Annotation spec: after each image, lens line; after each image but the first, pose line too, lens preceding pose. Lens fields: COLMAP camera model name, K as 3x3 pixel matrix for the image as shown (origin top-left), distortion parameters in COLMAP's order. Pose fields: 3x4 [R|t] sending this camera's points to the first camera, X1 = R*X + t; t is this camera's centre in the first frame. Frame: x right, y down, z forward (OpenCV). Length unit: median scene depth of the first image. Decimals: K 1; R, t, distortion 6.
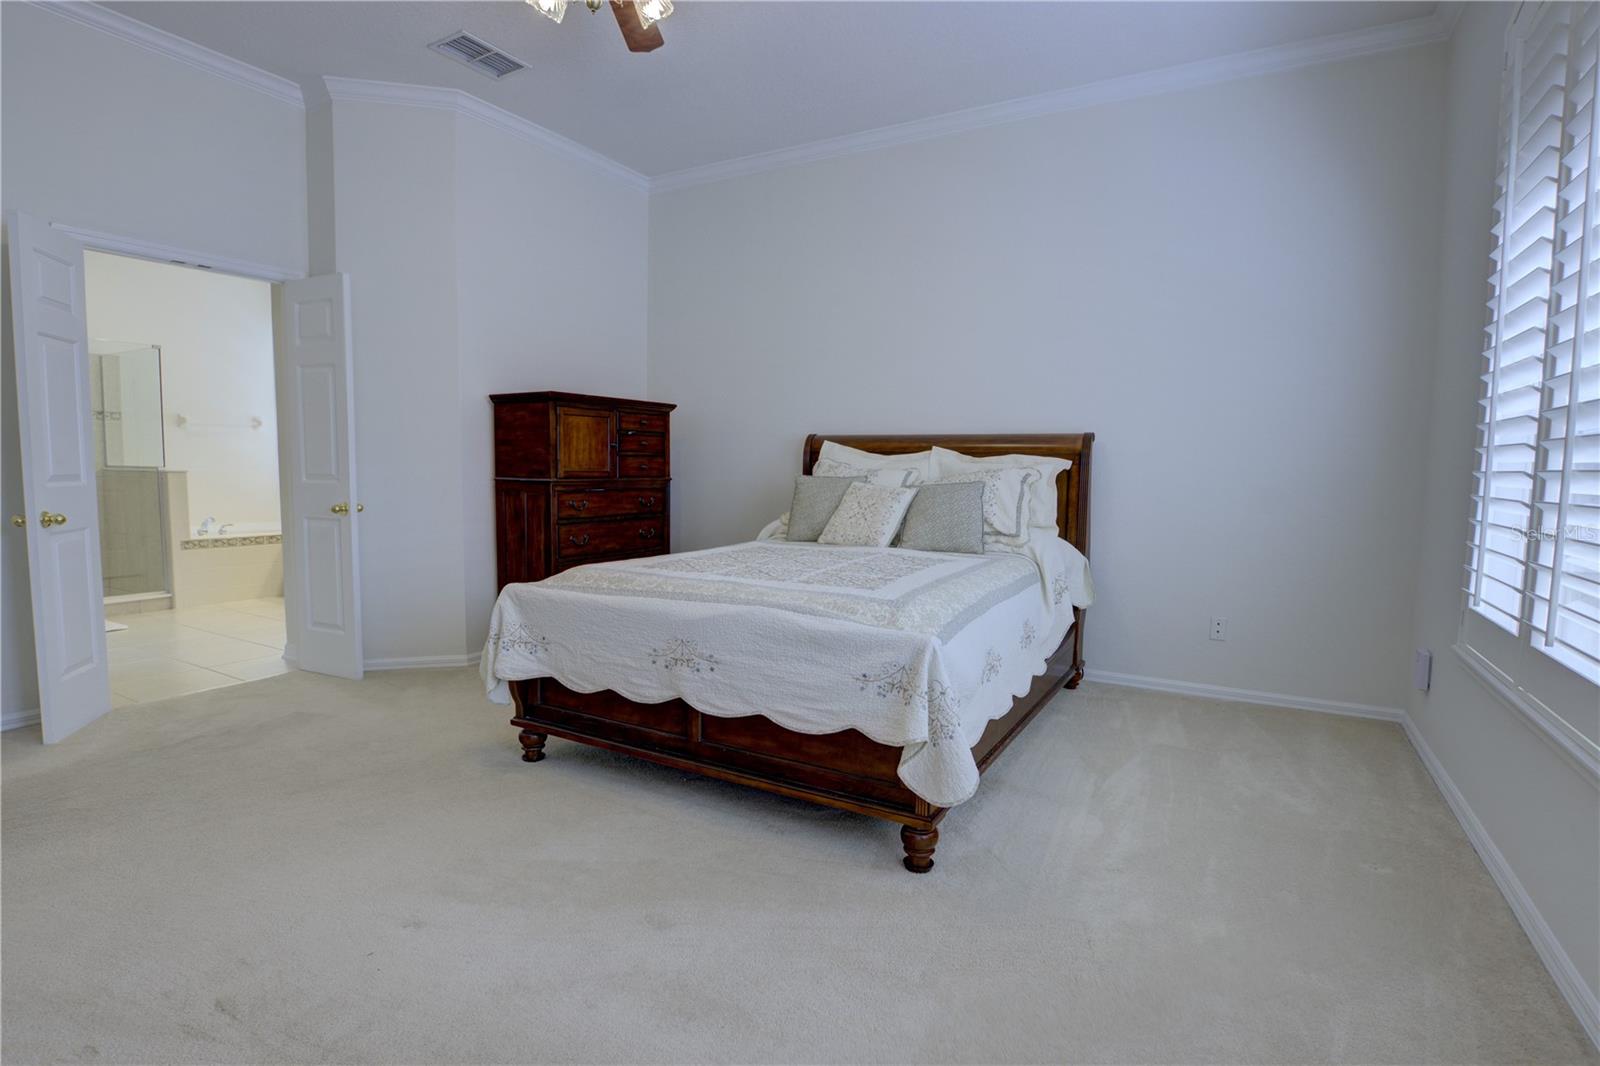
lens RADIAL K [[779.4, 0, 800.0], [0, 779.4, 533.0], [0, 0, 1]] dist [-0.032152, -0.000159]
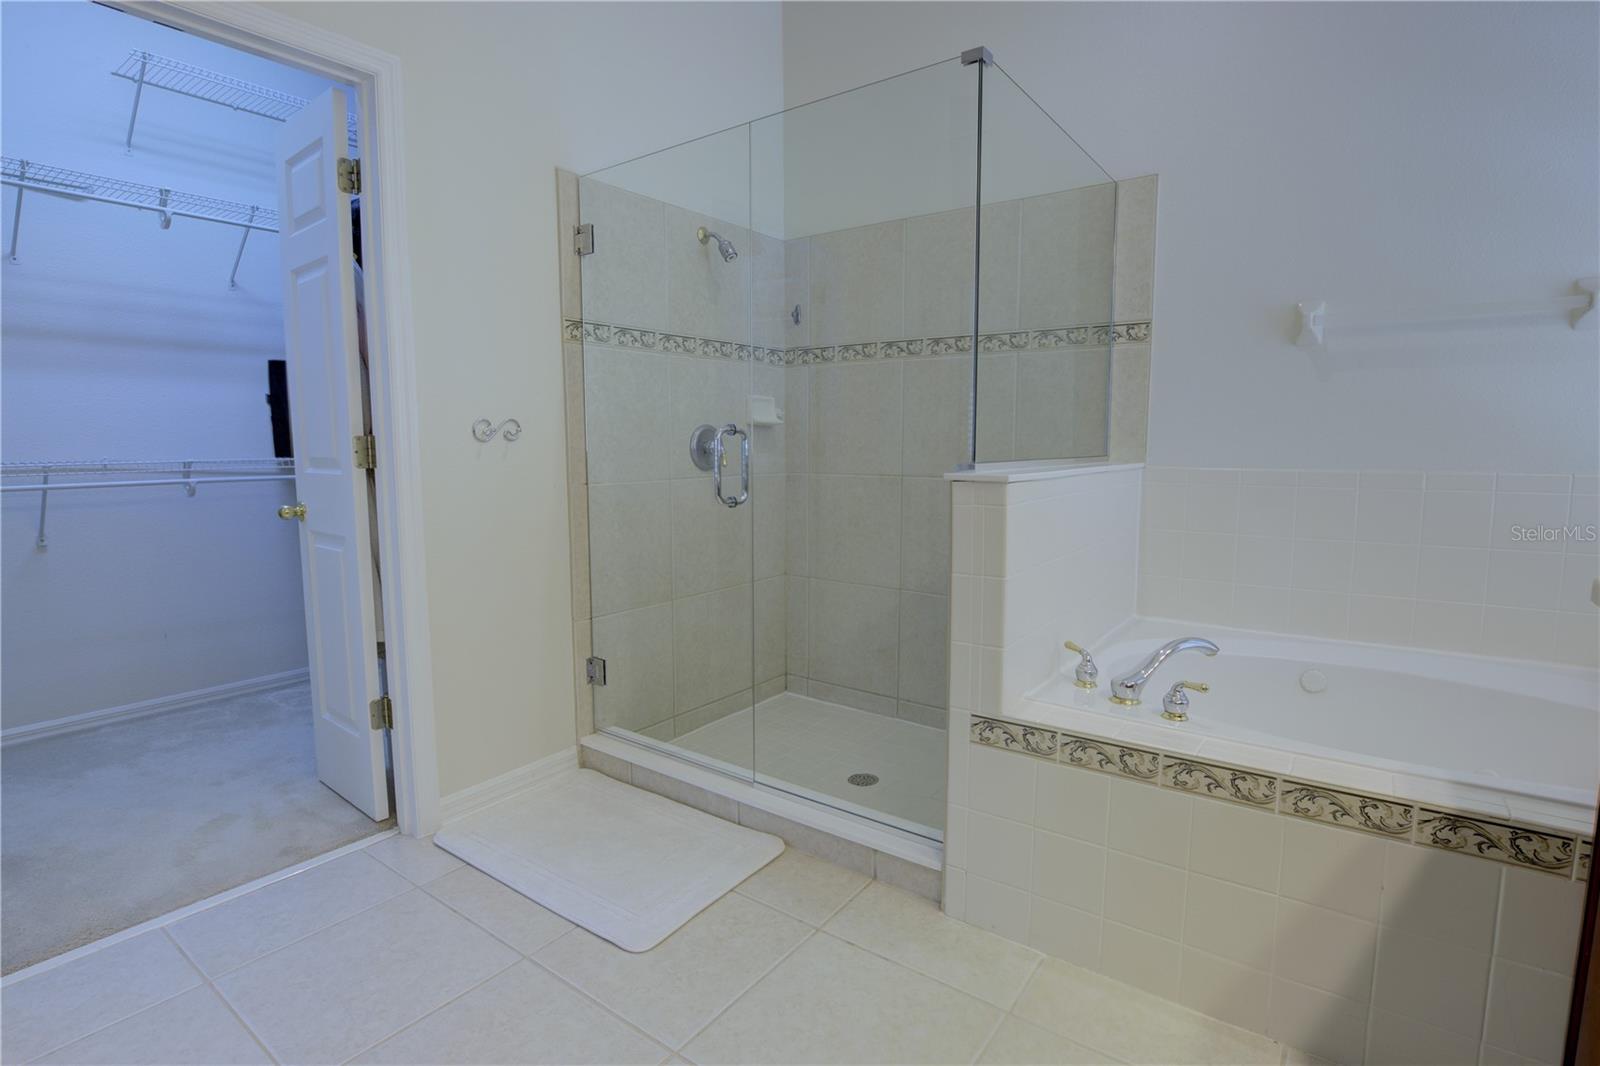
lens RADIAL K [[793.2, 0, 800.0], [0, 793.2, 533.0], [0, 0, 1]] dist [-0.023894, -0.000328]
pose [[-0.120429, 0.100299, -0.987642, -0.480296], [-0.082818, 0.990400, 0.110677, -0.084121], [0.989261, 0.095124, -0.110966, 0.915958]]
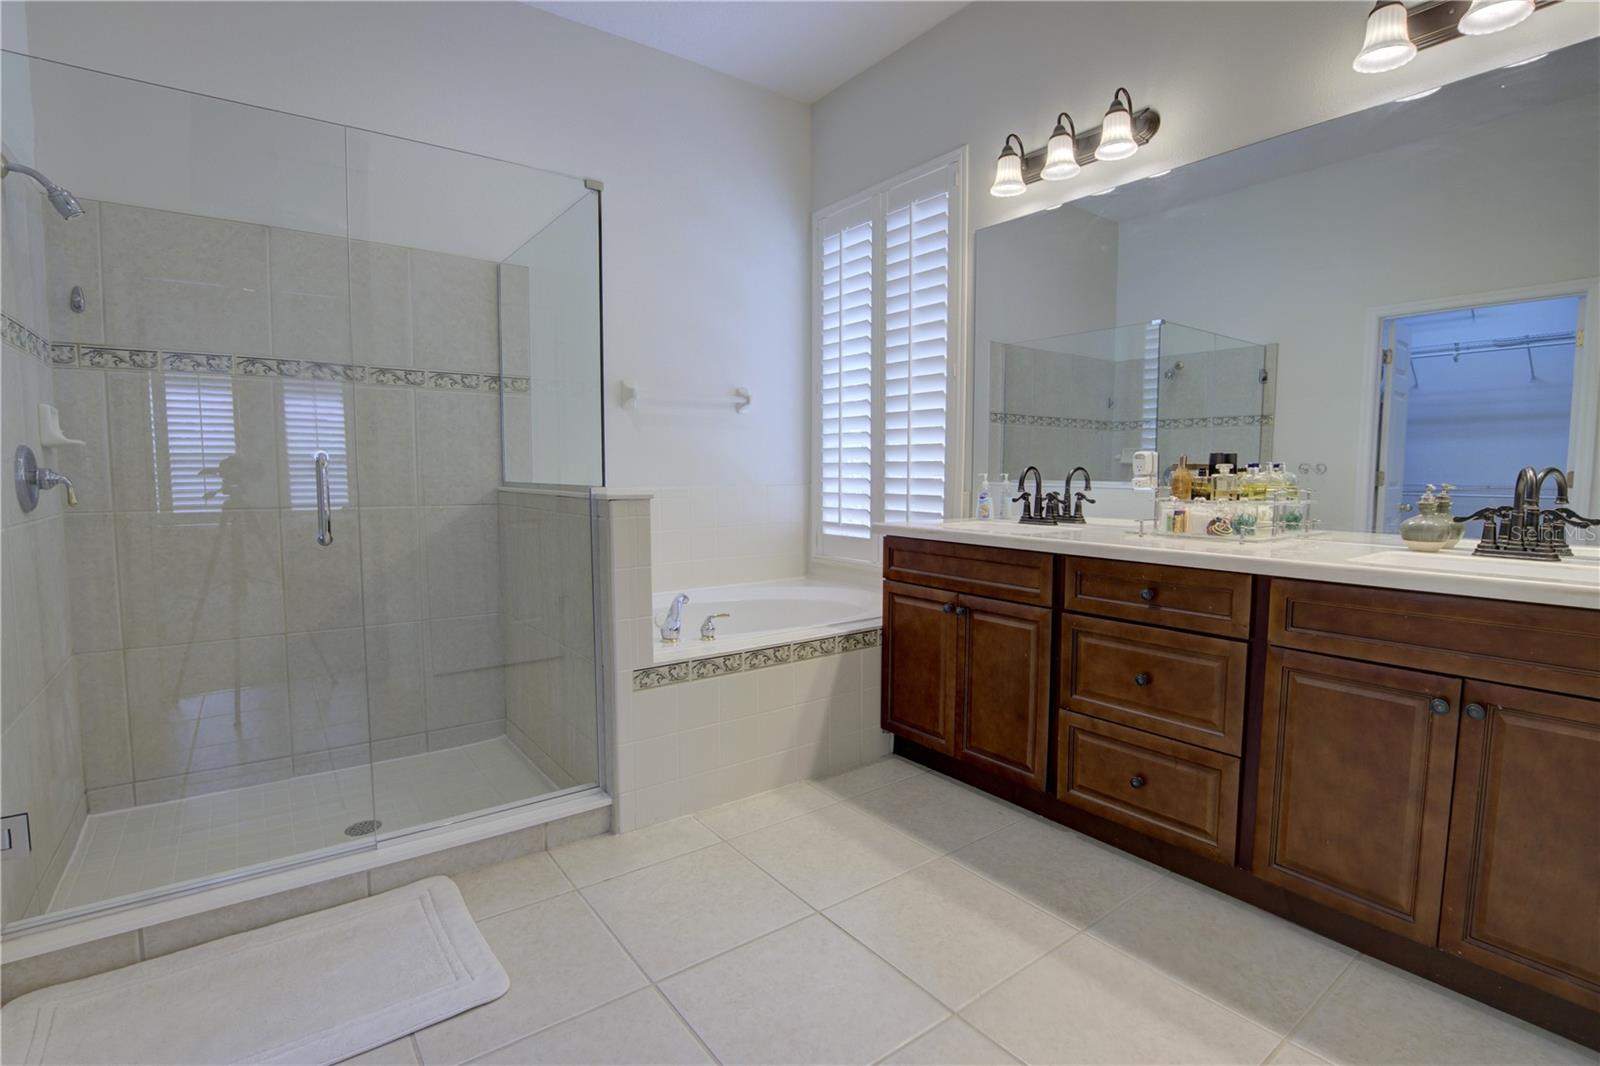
lens RADIAL K [[755.2, 0, 800.0], [0, 755.2, 533.0], [0, 0, 1]] dist [-0.027761, 0.000824]
pose [[0.914059, 0.018450, -0.405162, -0.544363], [-0.021359, 0.999768, -0.002659, -0.059448], [0.405019, 0.011085, 0.914241, 0.638769]]
